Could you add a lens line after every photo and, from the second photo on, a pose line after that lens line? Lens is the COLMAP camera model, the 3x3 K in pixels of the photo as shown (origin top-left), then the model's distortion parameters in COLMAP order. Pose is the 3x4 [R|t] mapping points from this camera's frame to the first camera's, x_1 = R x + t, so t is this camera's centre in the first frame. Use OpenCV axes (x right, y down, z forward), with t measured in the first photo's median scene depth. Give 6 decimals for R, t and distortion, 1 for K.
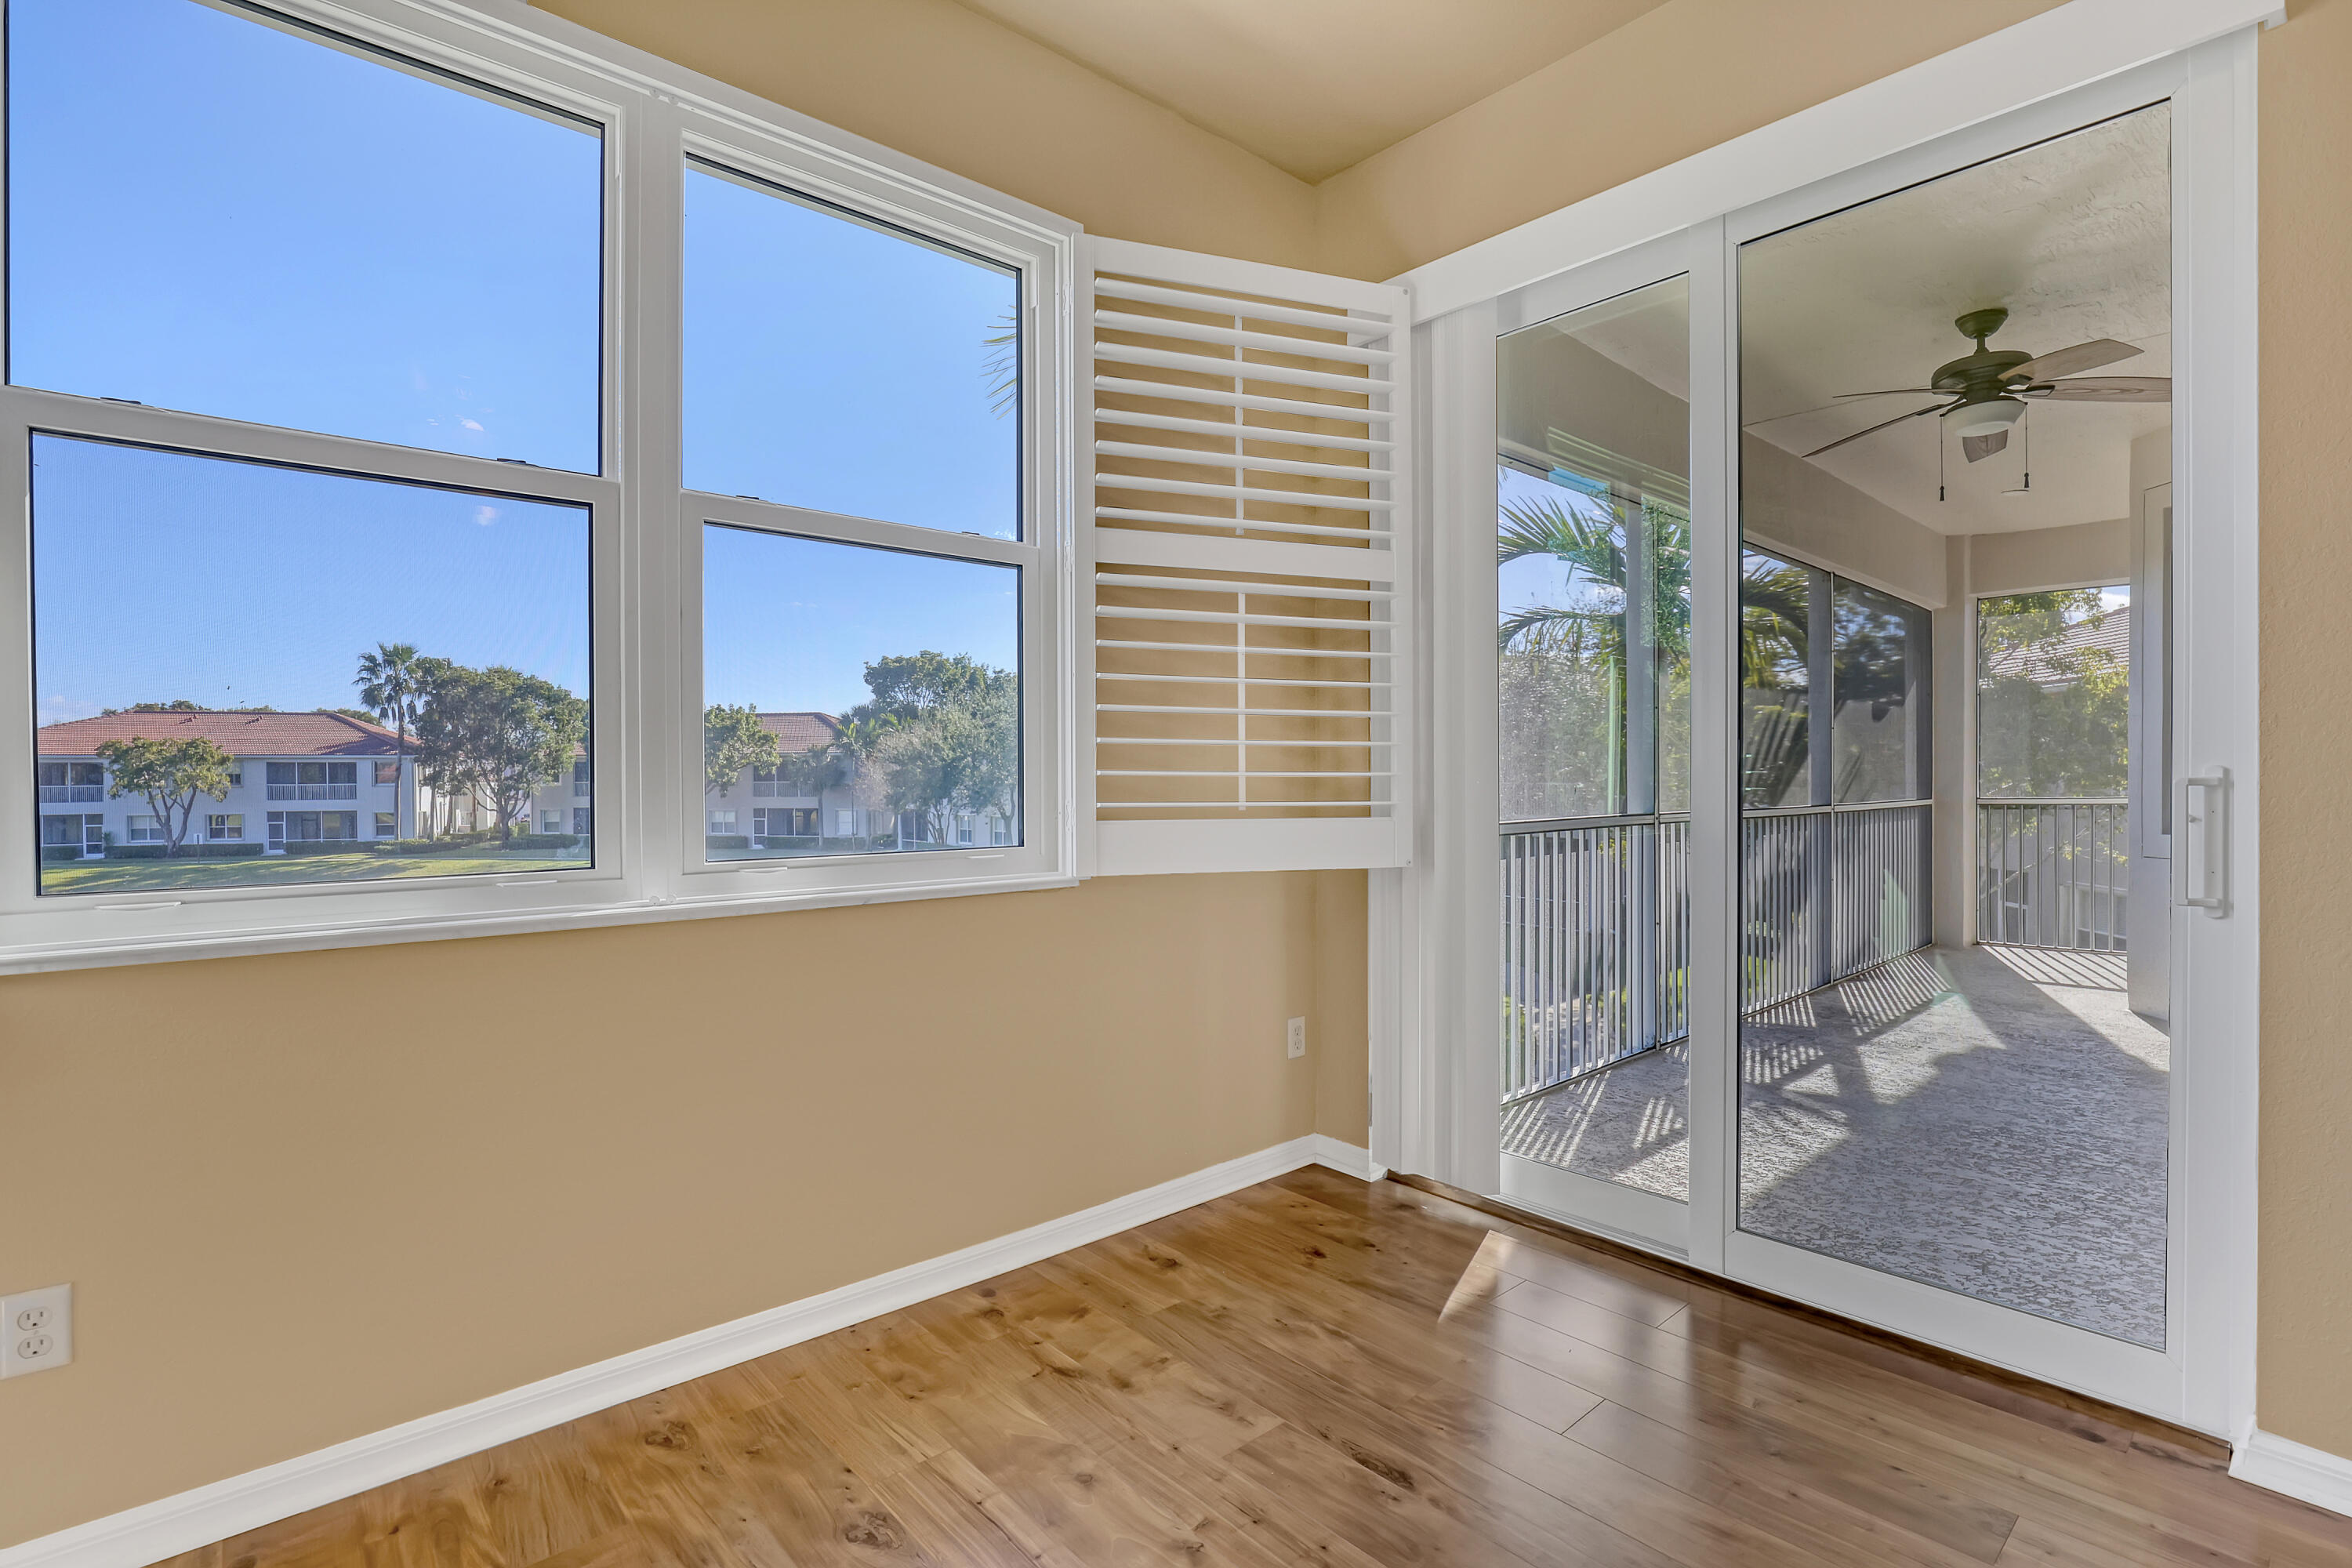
lens RADIAL K [[1113.5, 0, 1214.6], [0, 1113.5, 778.4], [0, 0, 1]] dist [-0.036555, 0.005644]
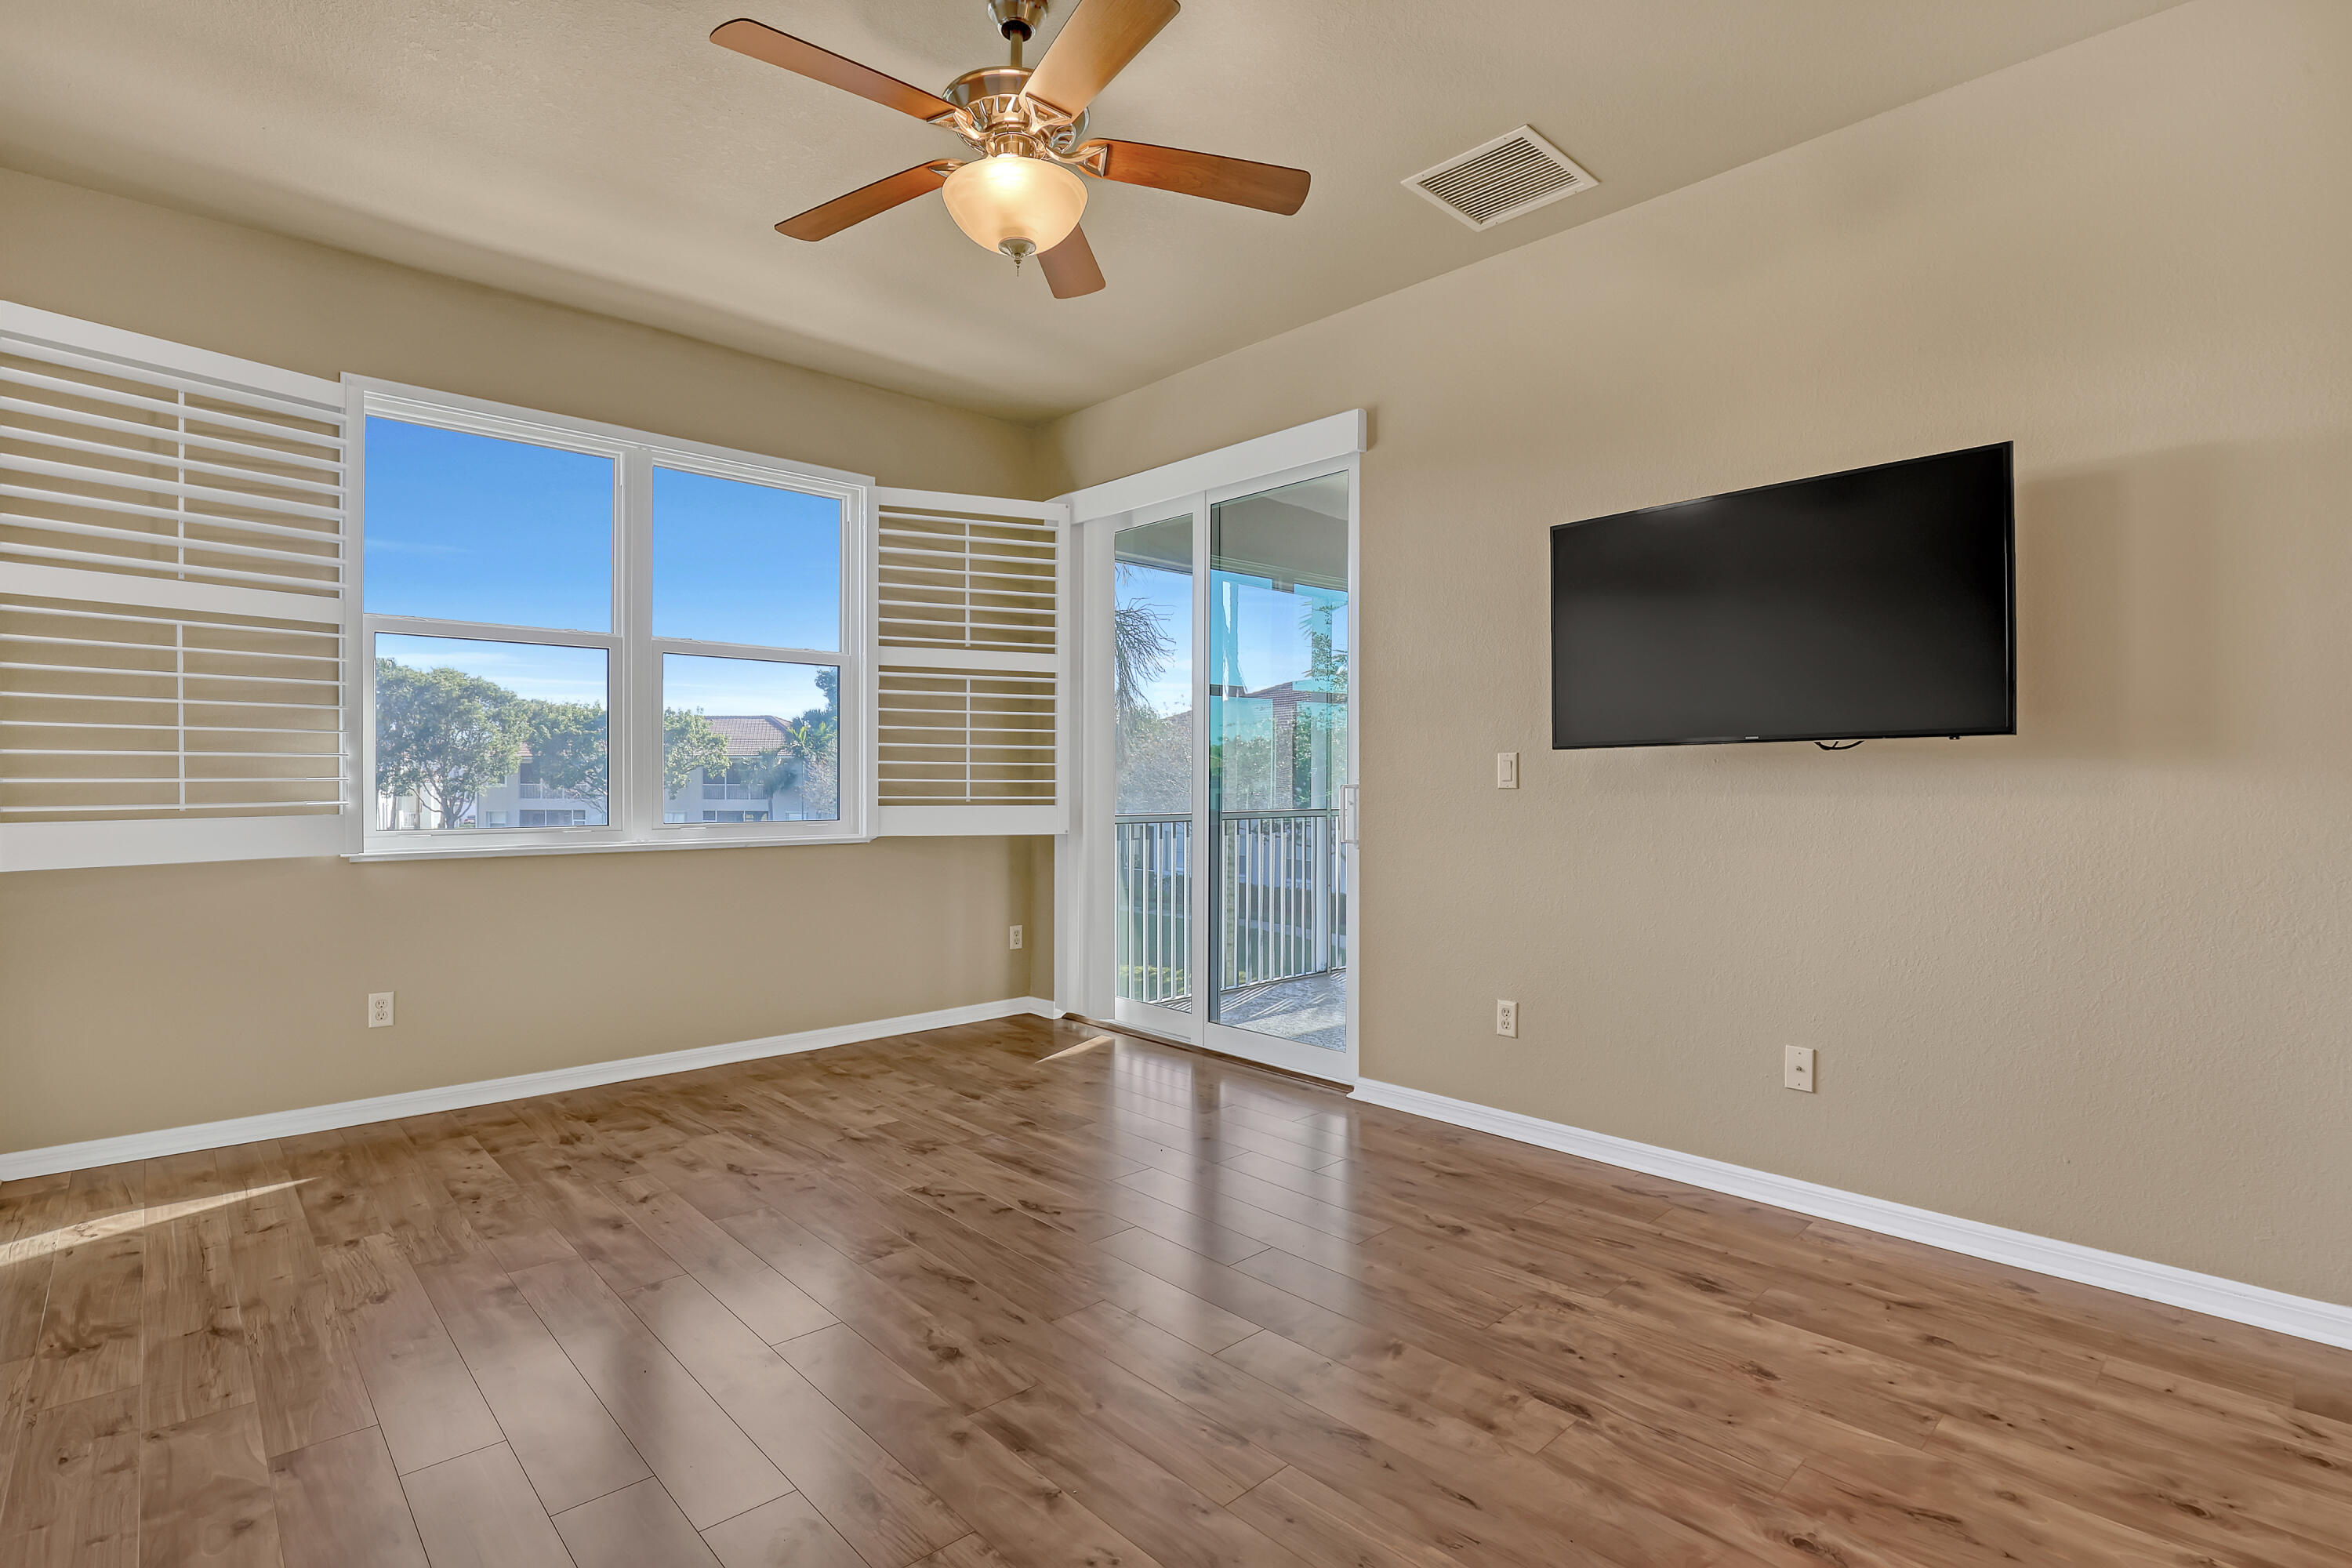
lens RADIAL K [[1113.5, 0, 1221.4], [0, 1113.5, 784.1], [0, 0, 1]] dist [-0.036555, 0.005644]
pose [[0.999056, 0.005823, 0.043049, 0.351740], [-0.005839, 0.999983, 0.000243, -0.002148], [-0.043047, -0.000494, 0.999073, -0.791680]]
